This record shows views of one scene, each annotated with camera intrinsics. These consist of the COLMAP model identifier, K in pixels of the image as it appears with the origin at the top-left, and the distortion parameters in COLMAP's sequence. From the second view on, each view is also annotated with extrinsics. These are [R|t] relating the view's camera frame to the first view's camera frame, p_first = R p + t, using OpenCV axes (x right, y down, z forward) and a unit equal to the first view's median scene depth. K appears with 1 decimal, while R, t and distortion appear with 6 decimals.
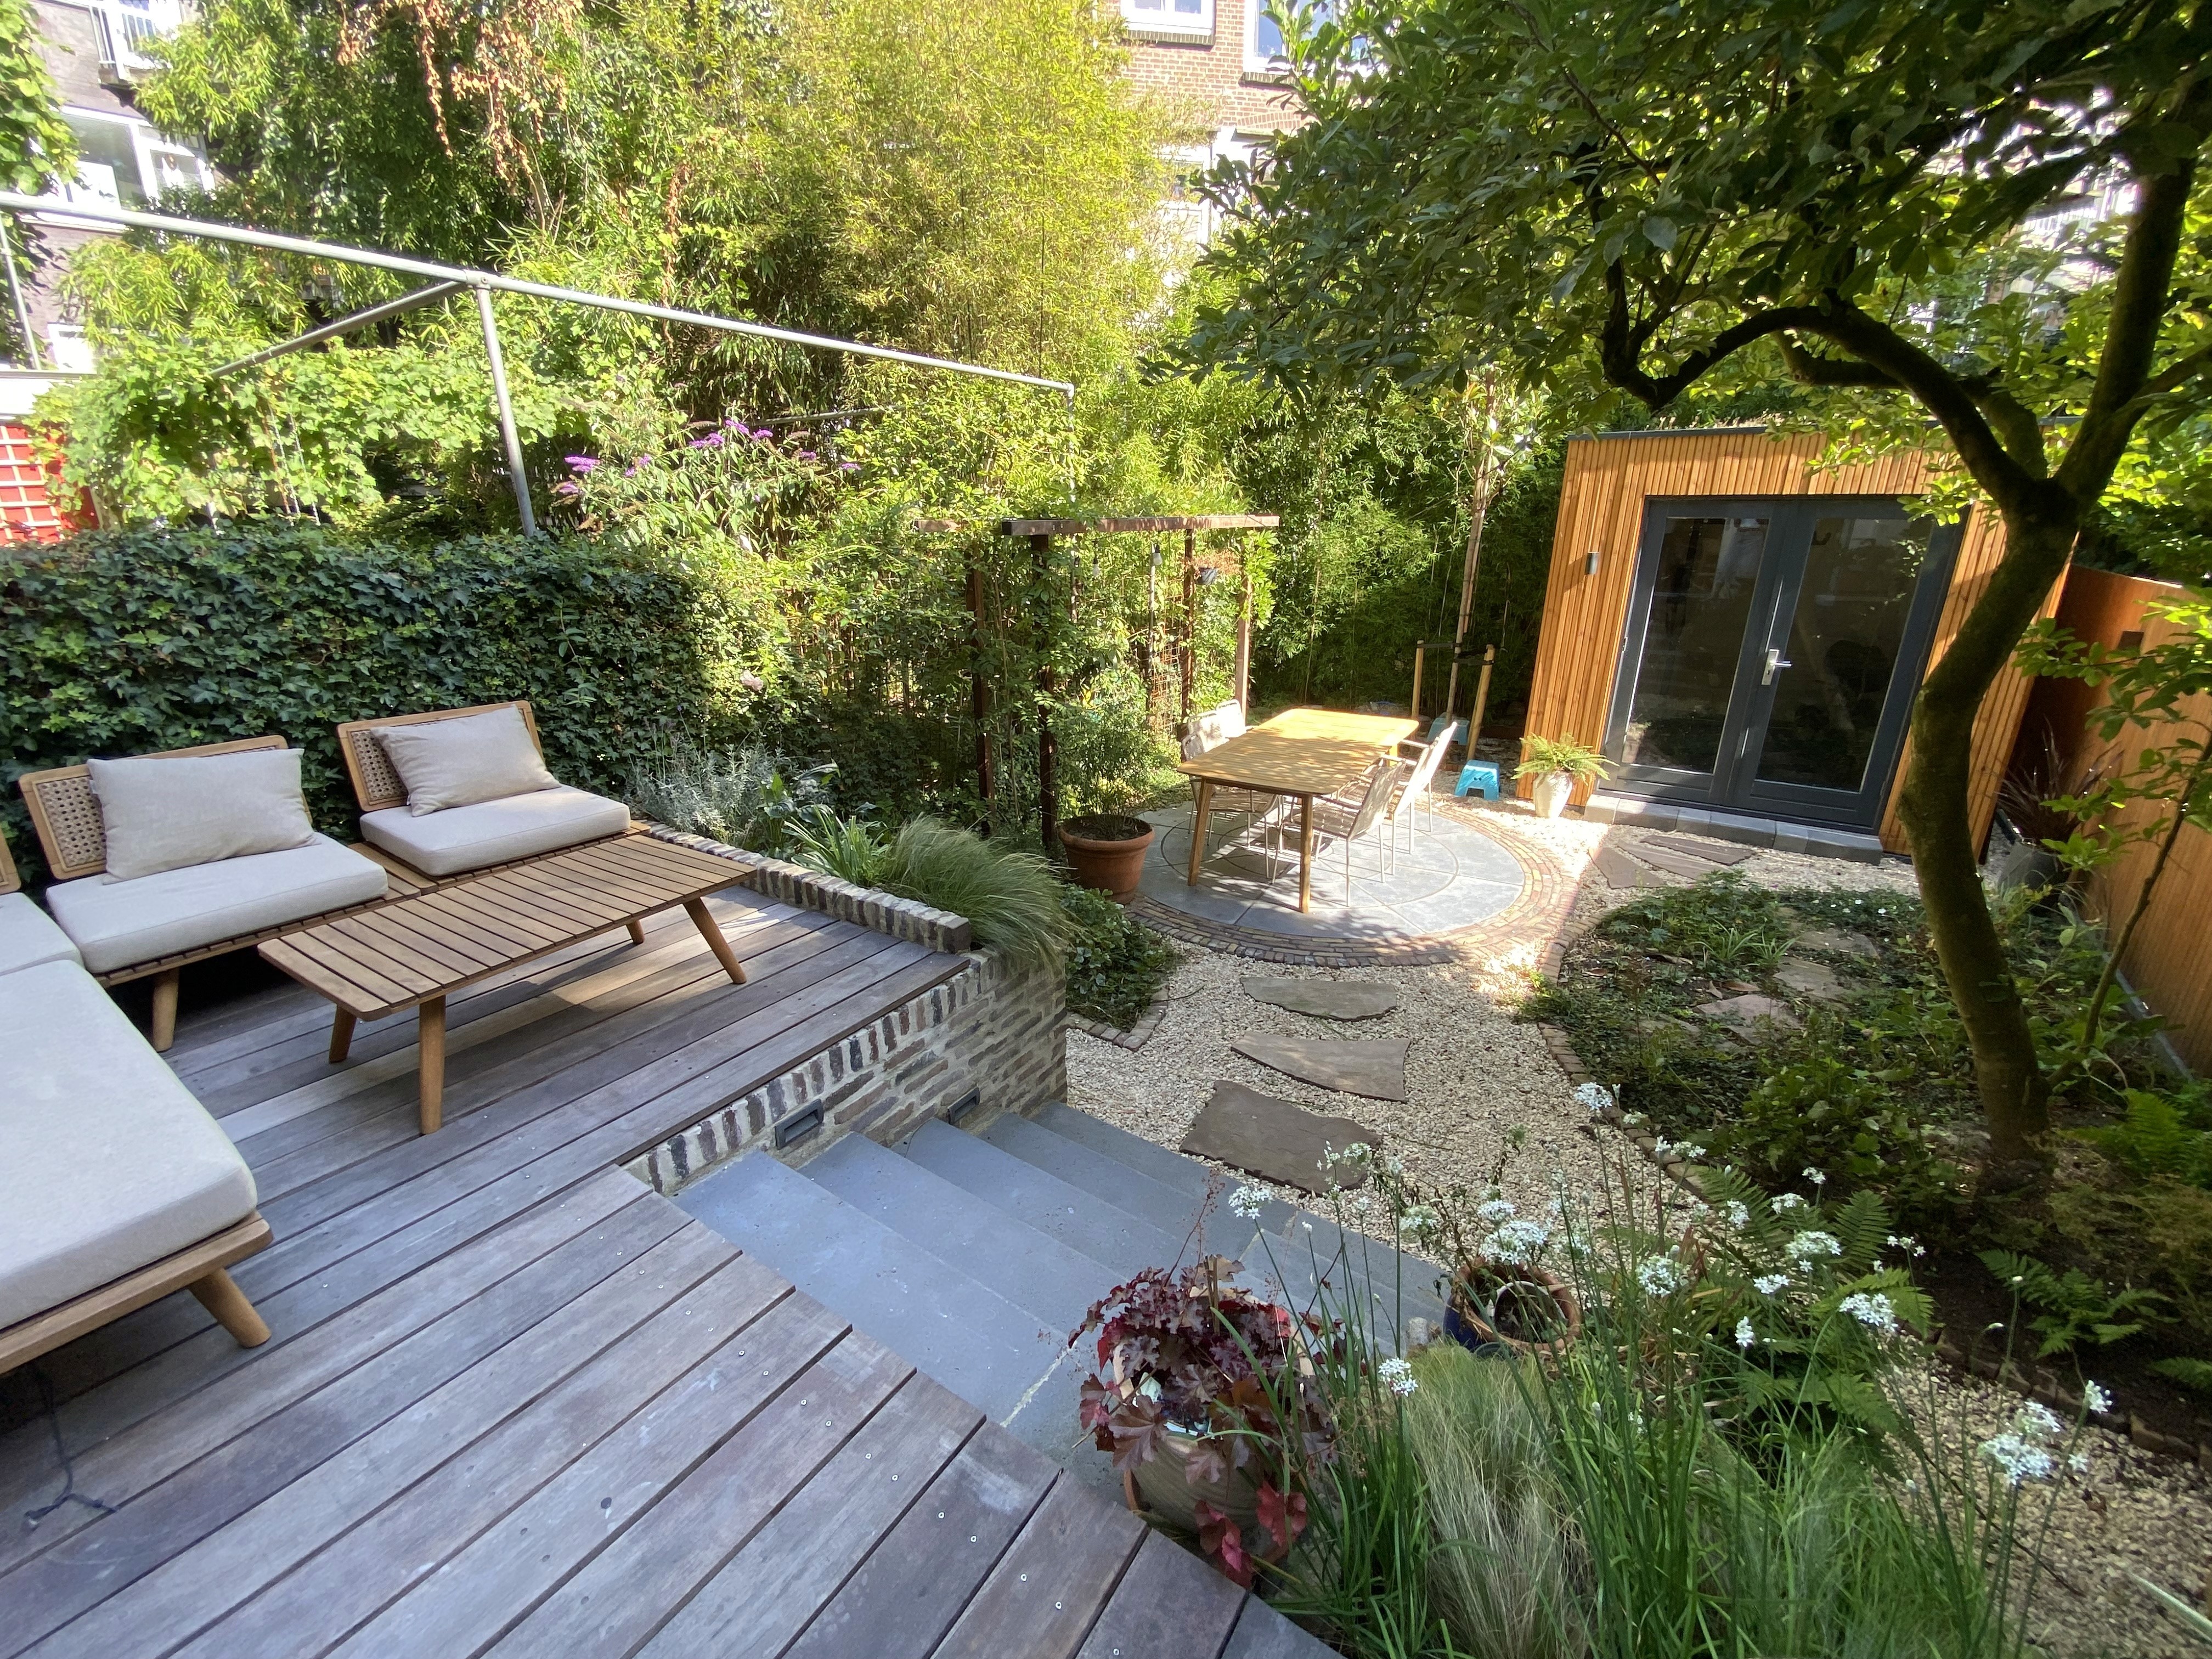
lens RADIAL K [[886.3, 0, 1096.2], [0, 886.3, 847.3], [0, 0, 1]] dist [0.000169, -0.000253]
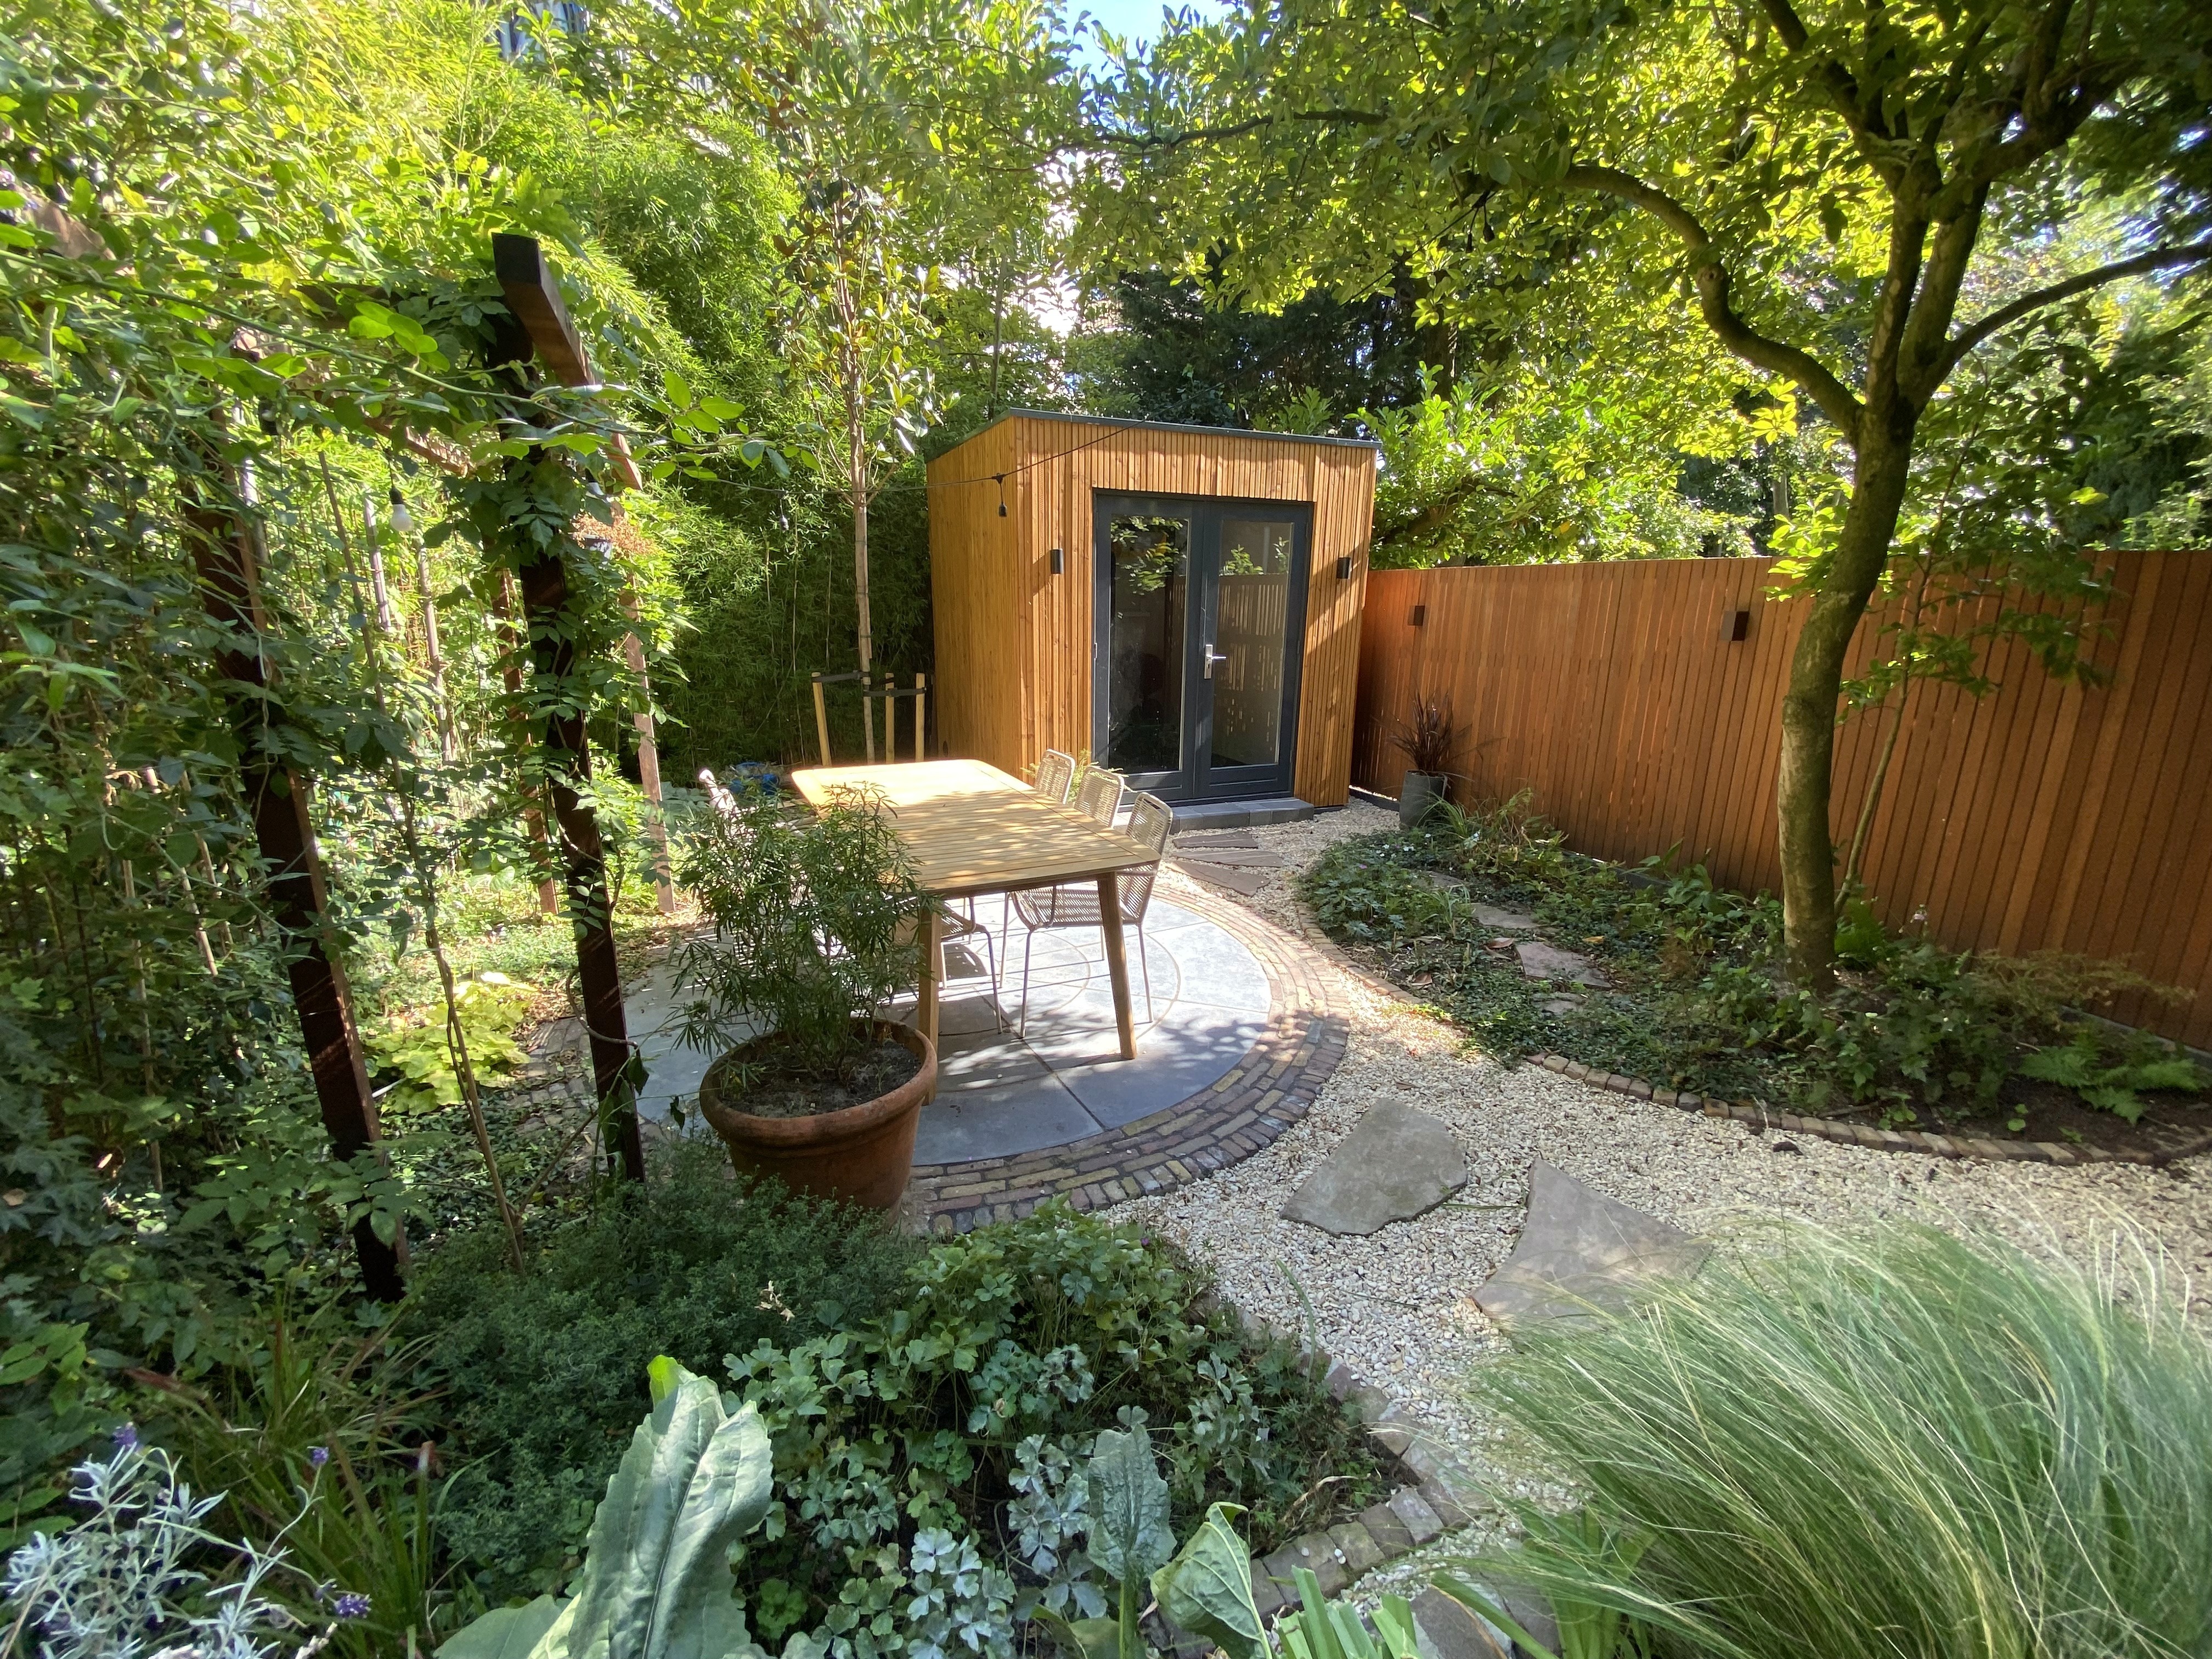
lens RADIAL K [[886.3, 0, 1096.2], [0, 886.3, 847.3], [0, 0, 1]] dist [0.000169, -0.000253]
pose [[0.516201, -0.208627, 0.830669, -0.365098], [0.283693, 0.956777, 0.064005, -0.157679], [-0.808118, 0.202616, 0.553075, 0.928144]]
